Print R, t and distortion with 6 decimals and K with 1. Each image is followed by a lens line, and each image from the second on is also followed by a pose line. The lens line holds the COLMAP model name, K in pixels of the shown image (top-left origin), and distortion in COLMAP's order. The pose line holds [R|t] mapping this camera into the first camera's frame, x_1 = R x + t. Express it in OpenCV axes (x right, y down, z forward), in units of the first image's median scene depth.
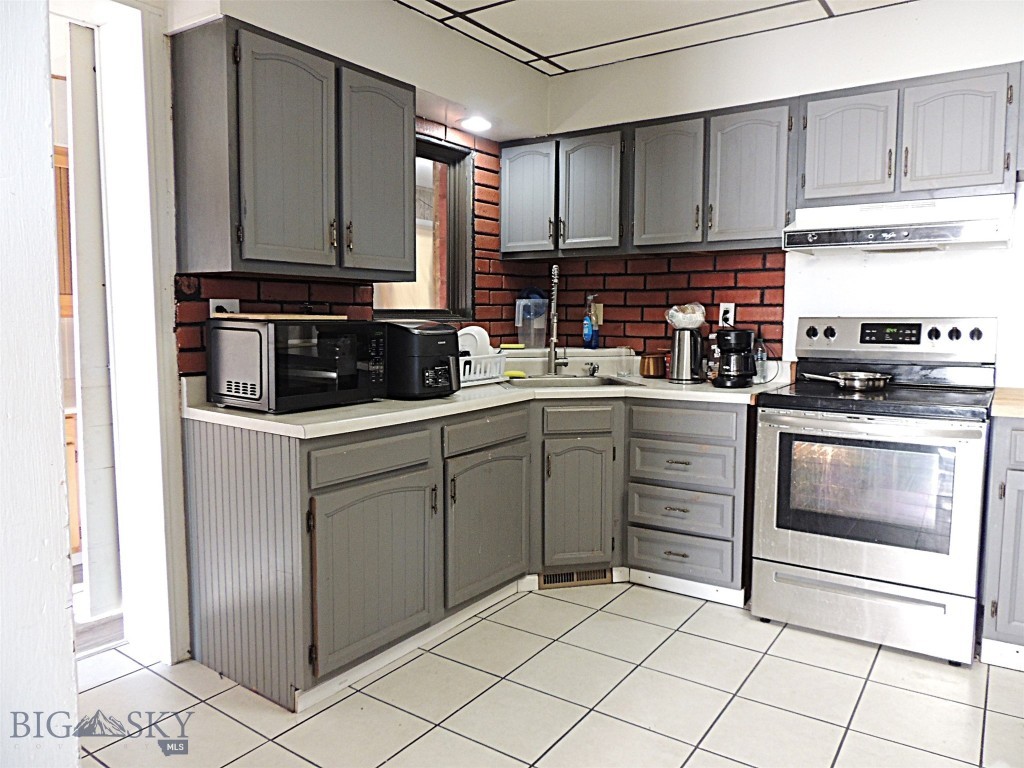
lens RADIAL K [[735.6, 0, 514.4], [0, 735.6, 383.6], [0, 0, 1]] dist [-0.006853, -0.008926]
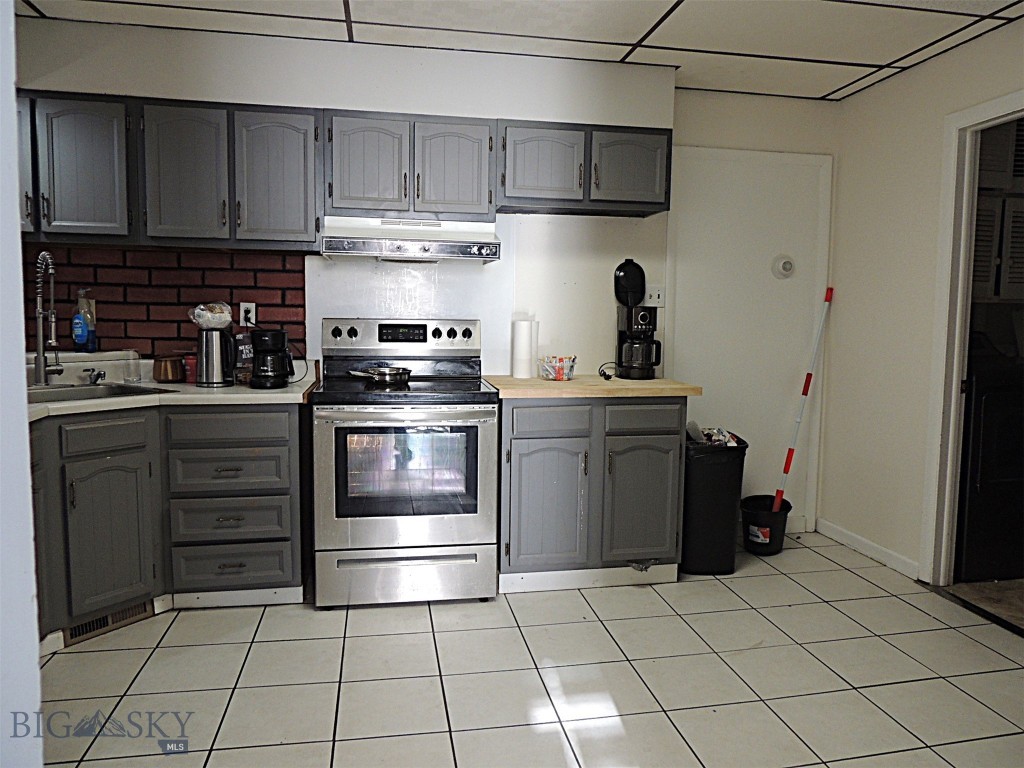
lens RADIAL K [[735.6, 0, 513.2], [0, 735.6, 384.3], [0, 0, 1]] dist [-0.006853, -0.008926]
pose [[0.704612, -0.053802, 0.707550, -0.178376], [0.050672, 0.998391, 0.025456, -0.008555], [-0.707781, 0.017916, 0.706204, 0.063162]]
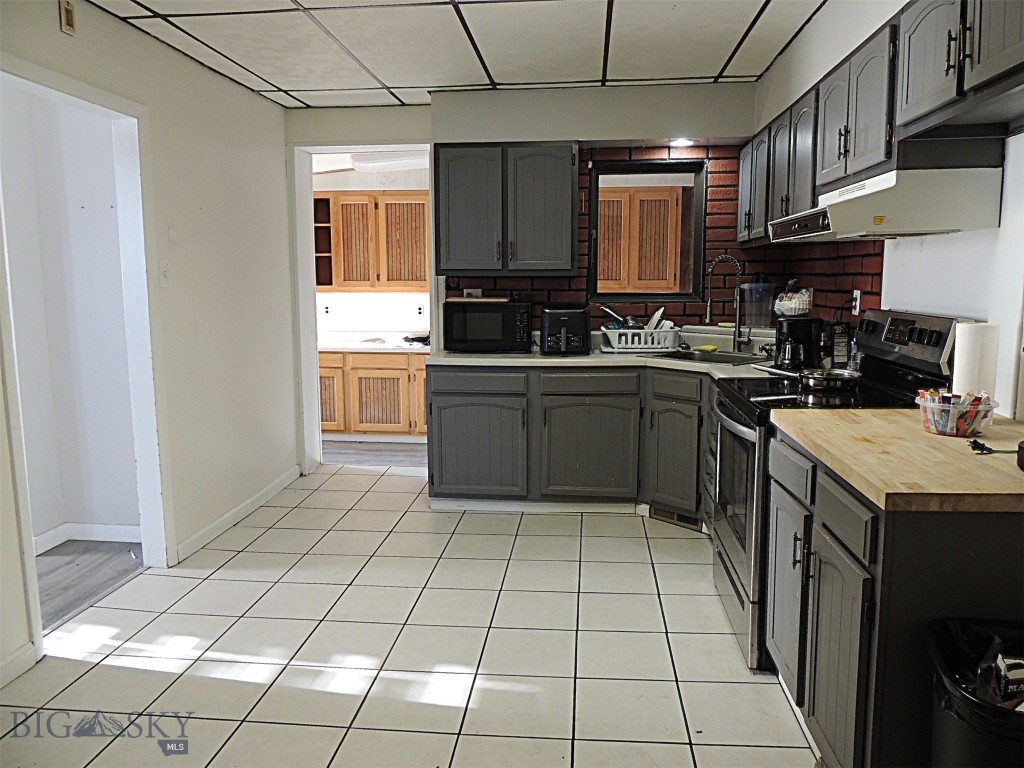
lens RADIAL K [[735.6, 0, 514.2], [0, 735.6, 383.8], [0, 0, 1]] dist [-0.006853, -0.008926]
pose [[0.470113, 0.122282, -0.874094, 1.015041], [-0.076136, 0.992283, 0.097869, -0.054891], [0.879316, 0.020541, 0.475795, 0.189146]]
